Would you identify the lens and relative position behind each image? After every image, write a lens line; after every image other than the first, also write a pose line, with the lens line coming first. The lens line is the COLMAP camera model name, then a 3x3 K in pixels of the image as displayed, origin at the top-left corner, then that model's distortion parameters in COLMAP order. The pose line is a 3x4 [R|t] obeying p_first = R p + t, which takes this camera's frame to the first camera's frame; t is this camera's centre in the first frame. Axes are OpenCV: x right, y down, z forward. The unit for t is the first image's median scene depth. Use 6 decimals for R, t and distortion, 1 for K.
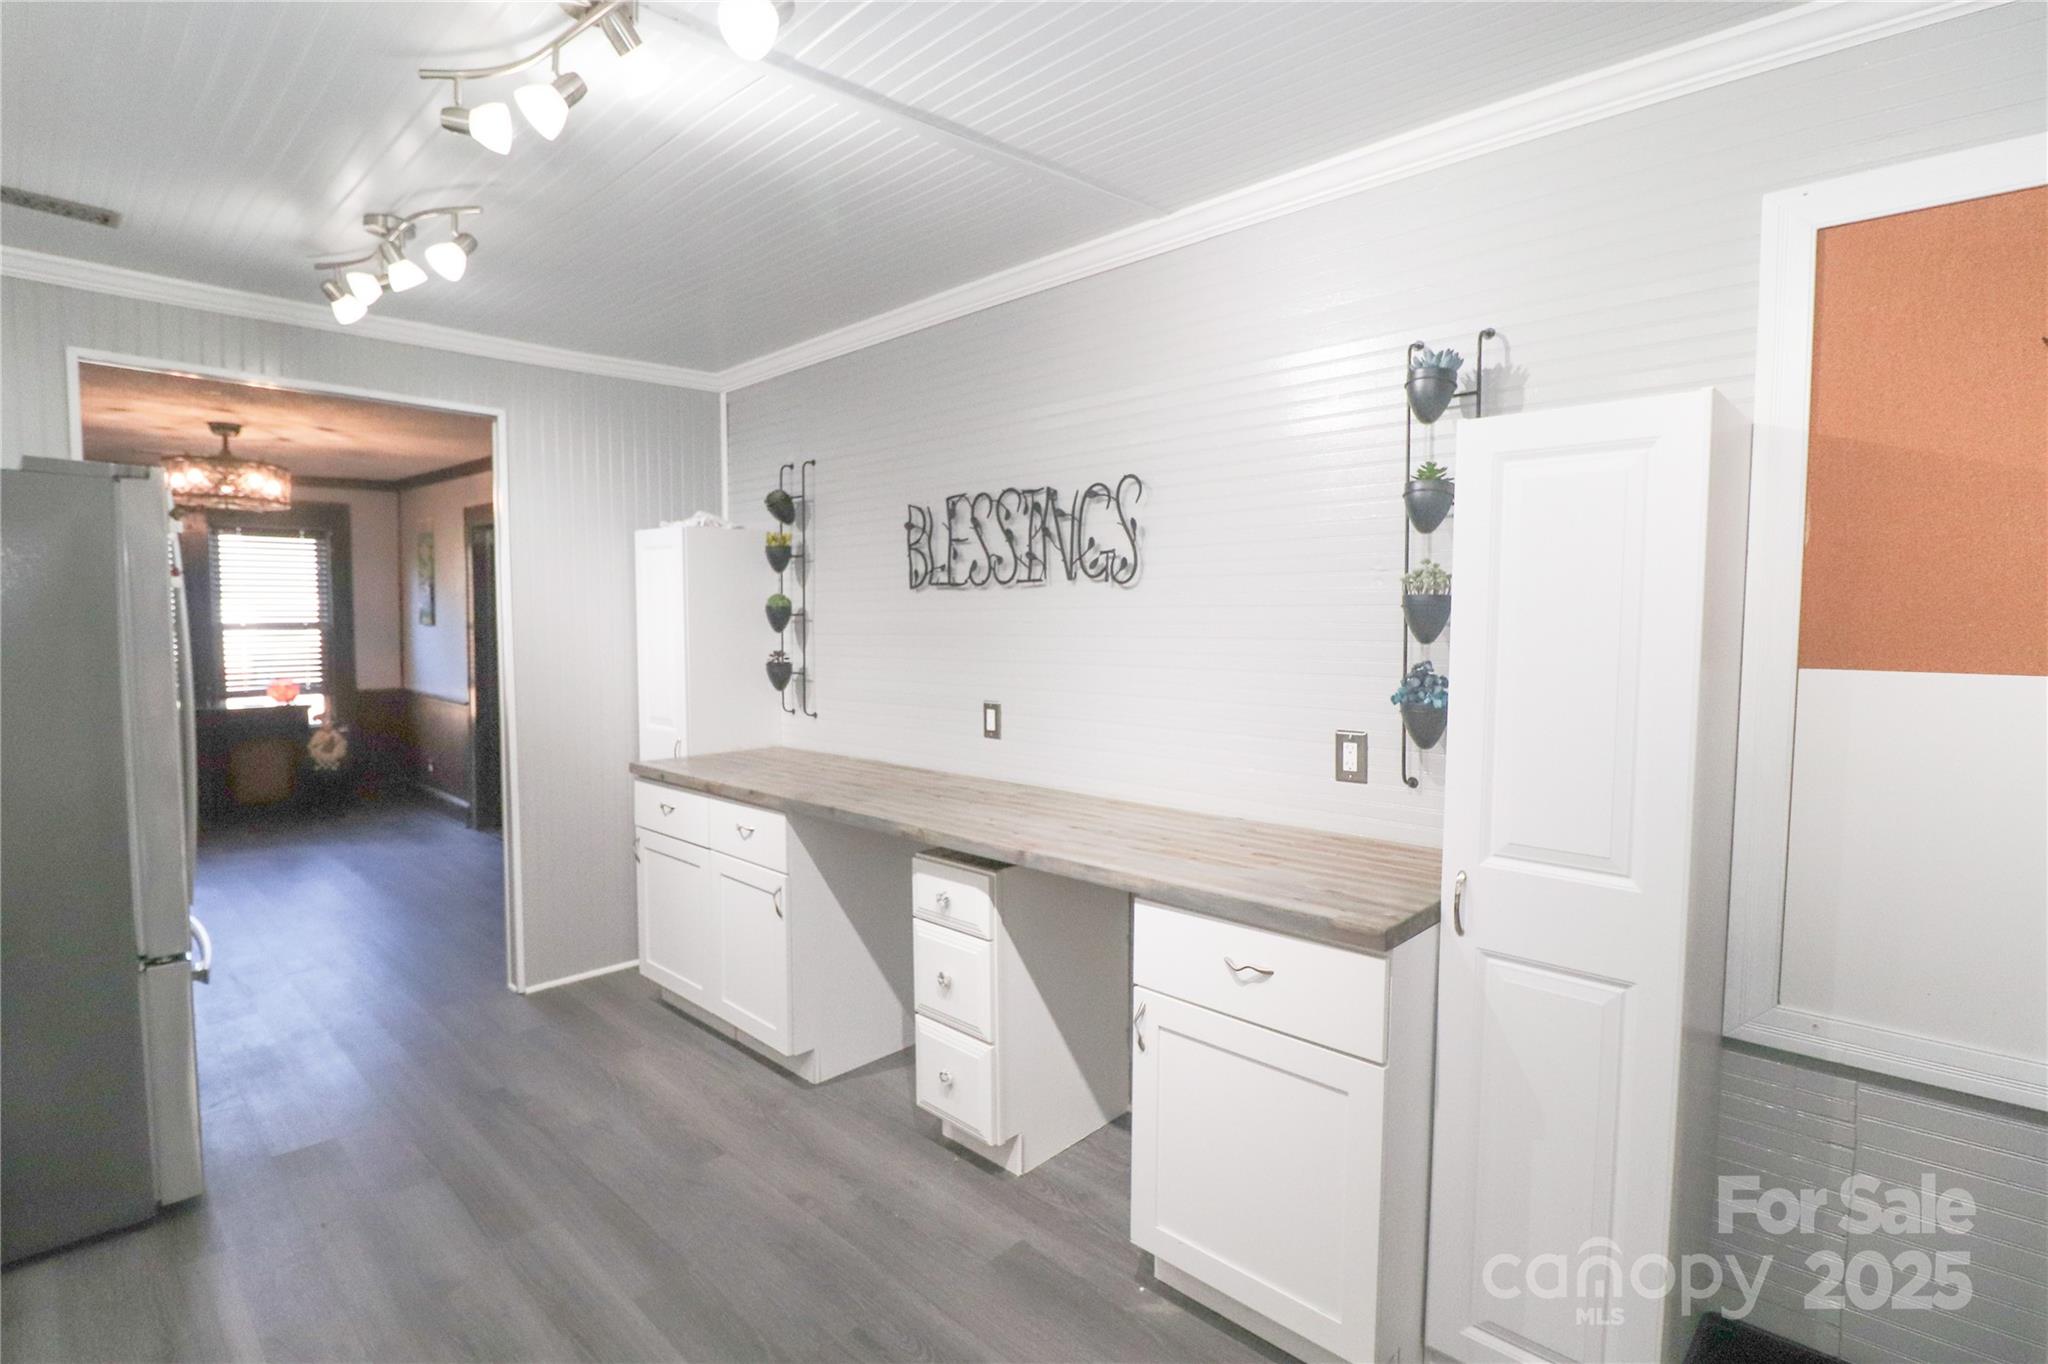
lens RADIAL K [[993.2, 0, 1011.5], [0, 993.2, 676.9], [0, 0, 1]] dist [-0.002456, -0.000501]
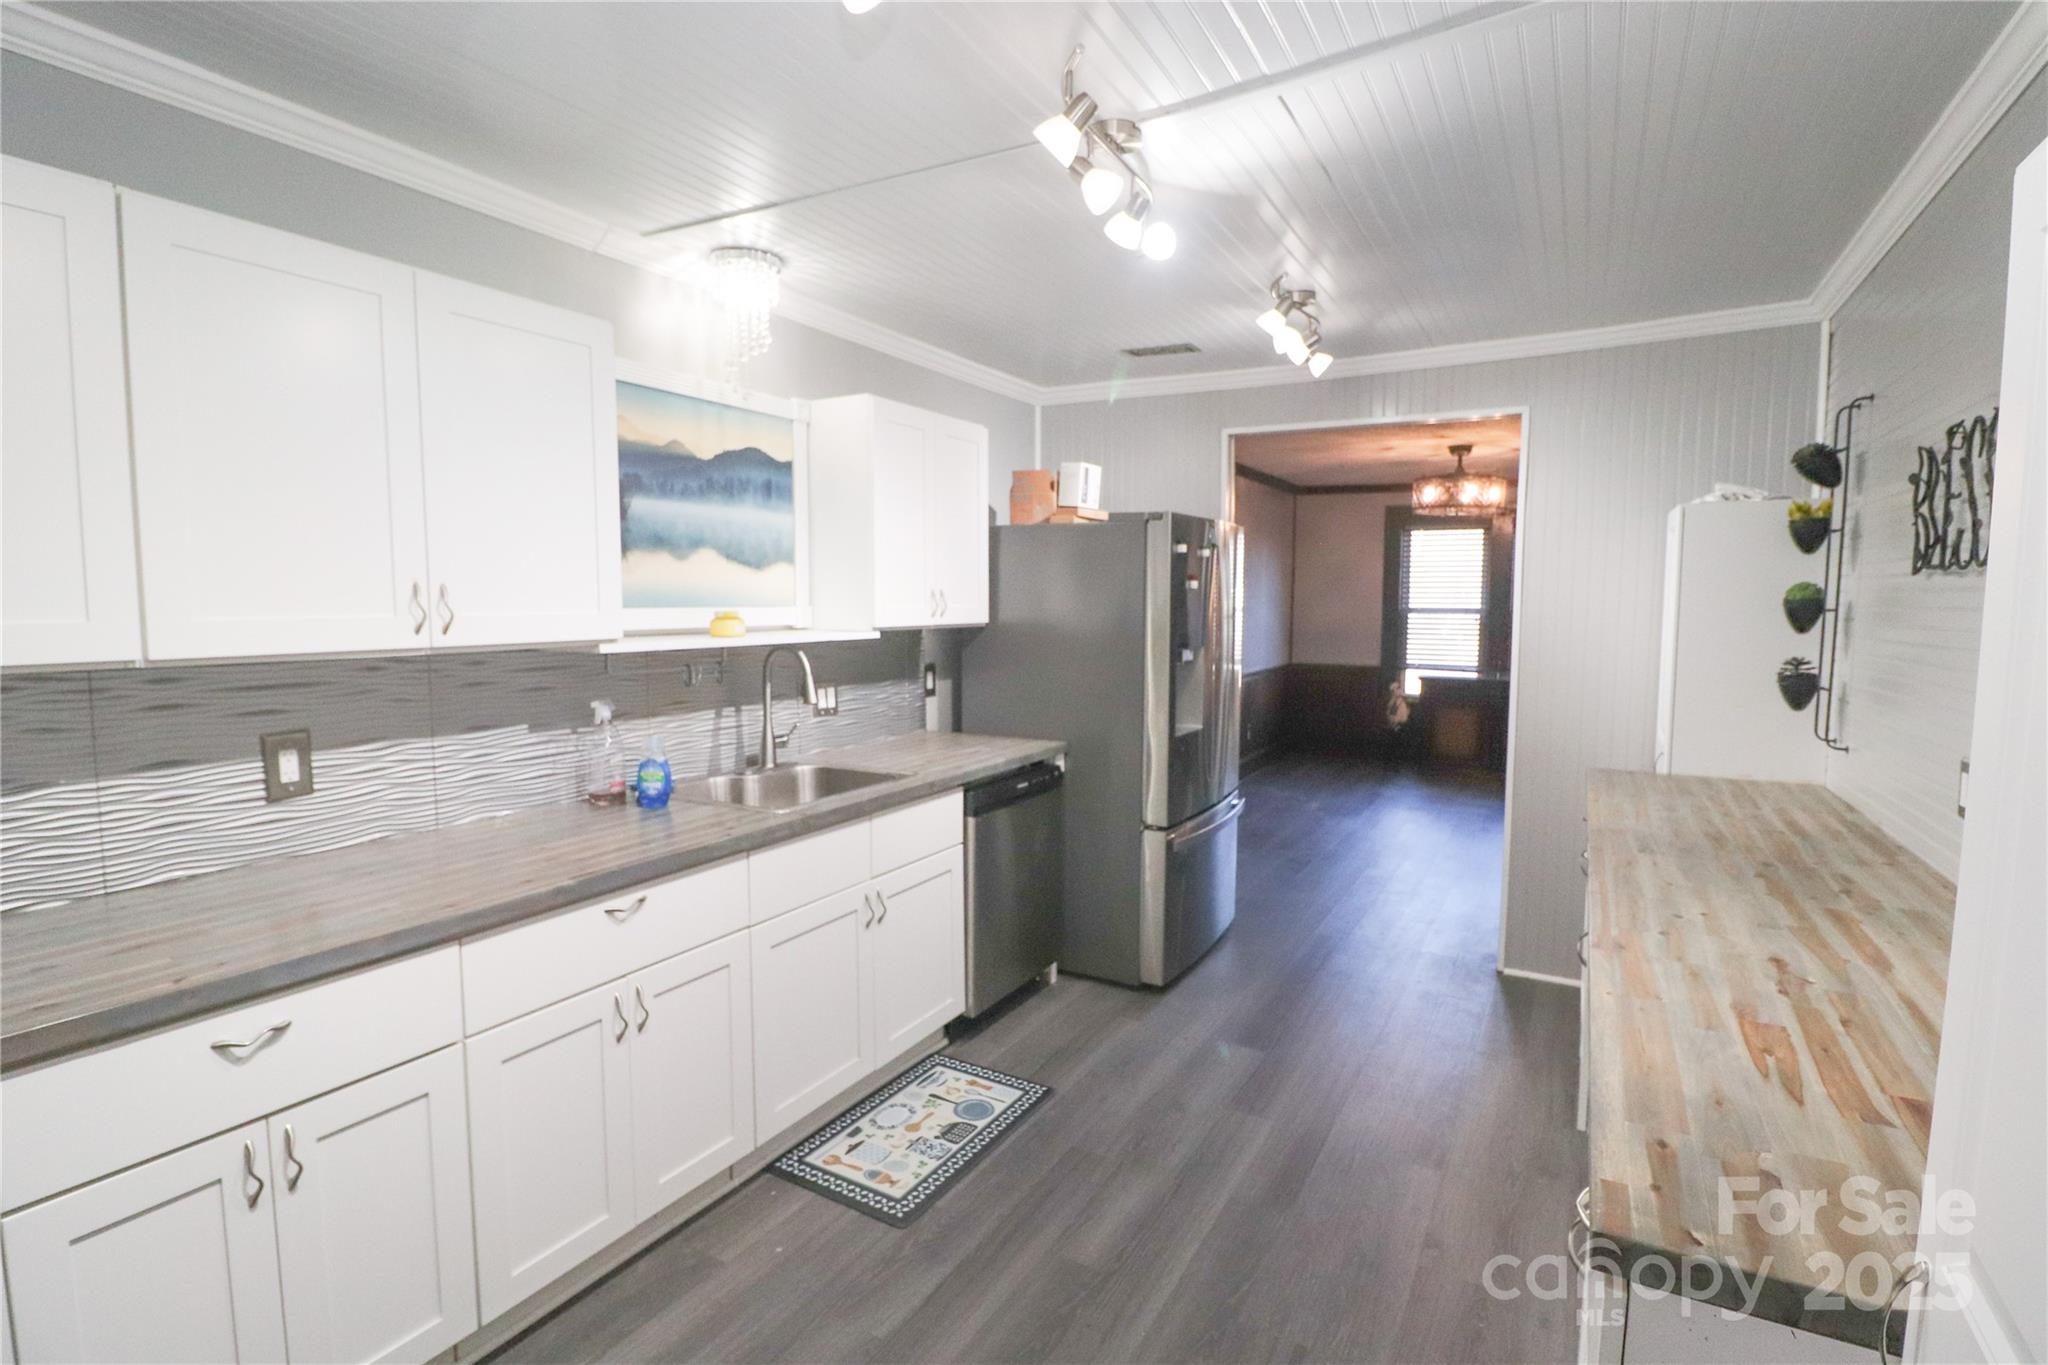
lens RADIAL K [[978.8, 0, 1017.8], [0, 978.8, 650.7], [0, 0, 1]] dist [0.000249, 0.000132]
pose [[0.233250, 0.060645, -0.970524, 0.349202], [-0.071249, 0.996437, 0.045140, -0.022643], [0.969803, 0.058619, 0.236740, 0.249159]]
